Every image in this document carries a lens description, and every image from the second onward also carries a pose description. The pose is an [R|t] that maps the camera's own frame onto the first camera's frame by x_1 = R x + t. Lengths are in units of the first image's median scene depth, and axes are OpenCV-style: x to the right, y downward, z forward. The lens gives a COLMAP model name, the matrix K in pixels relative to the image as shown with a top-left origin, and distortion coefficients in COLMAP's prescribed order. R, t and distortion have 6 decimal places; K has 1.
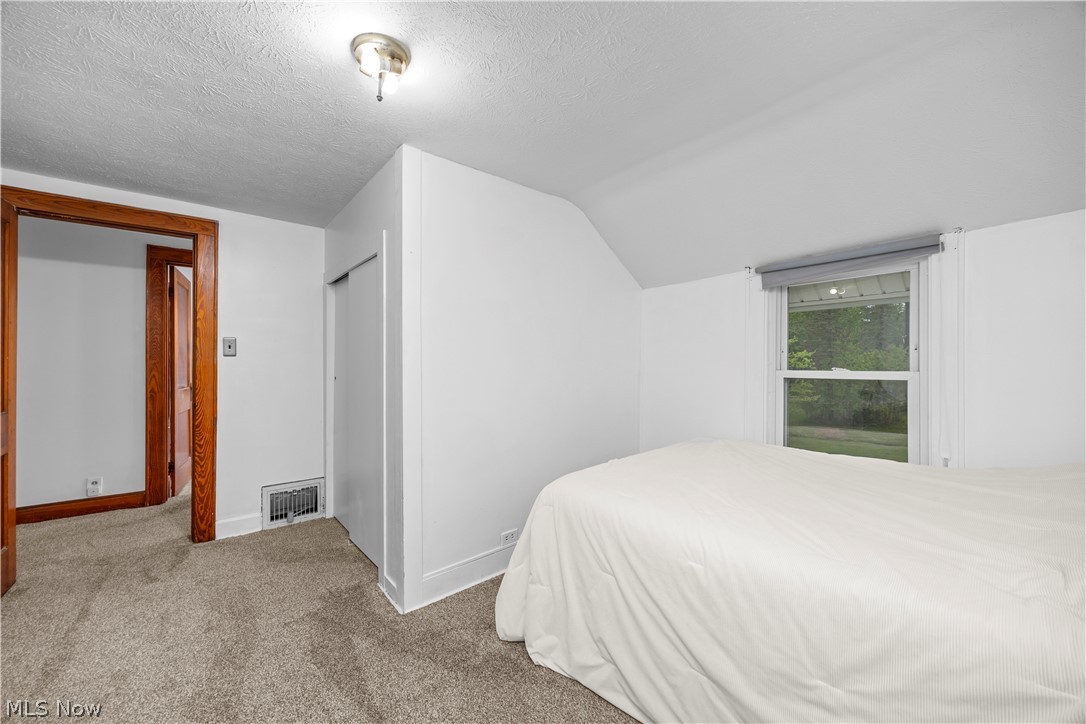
lens RADIAL K [[414.1, 0, 541.6], [0, 414.1, 350.3], [0, 0, 1]] dist [-0.001437, -0.000159]
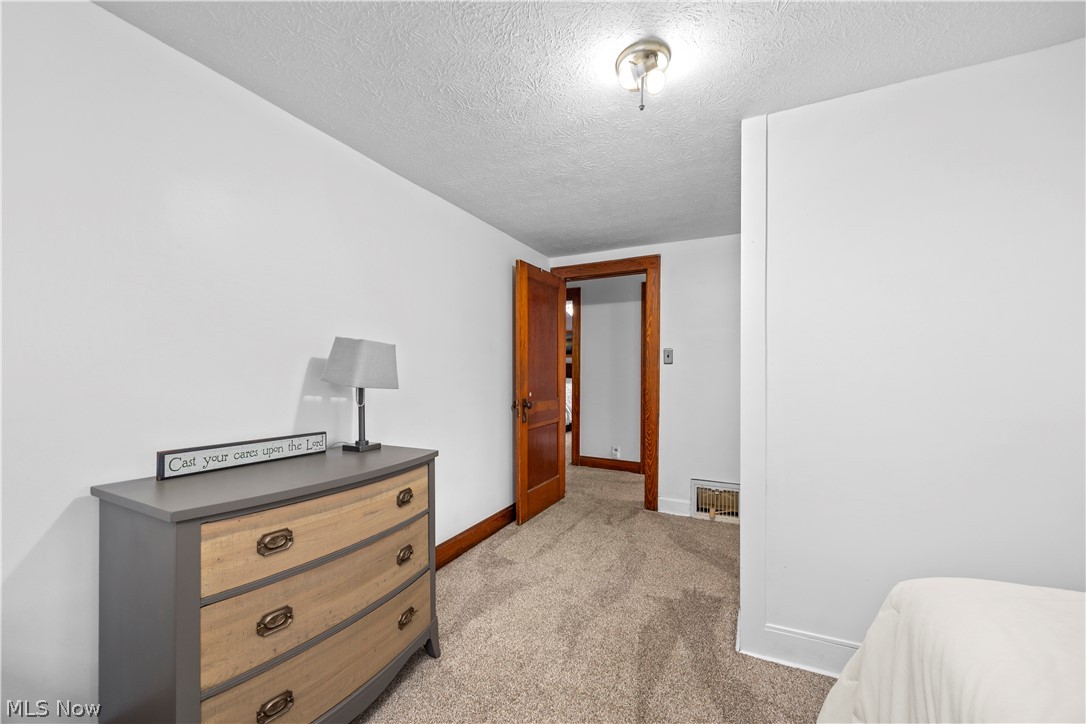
lens RADIAL K [[416.8, 0, 541.9], [0, 416.8, 364.2], [0, 0, 1]] dist [-0.002249, -0.000230]
pose [[0.399746, -0.011431, -0.916555, 0.233275], [0.027435, 0.999623, -0.000501, 0.005843], [0.916215, -0.024945, 0.399909, 0.194667]]
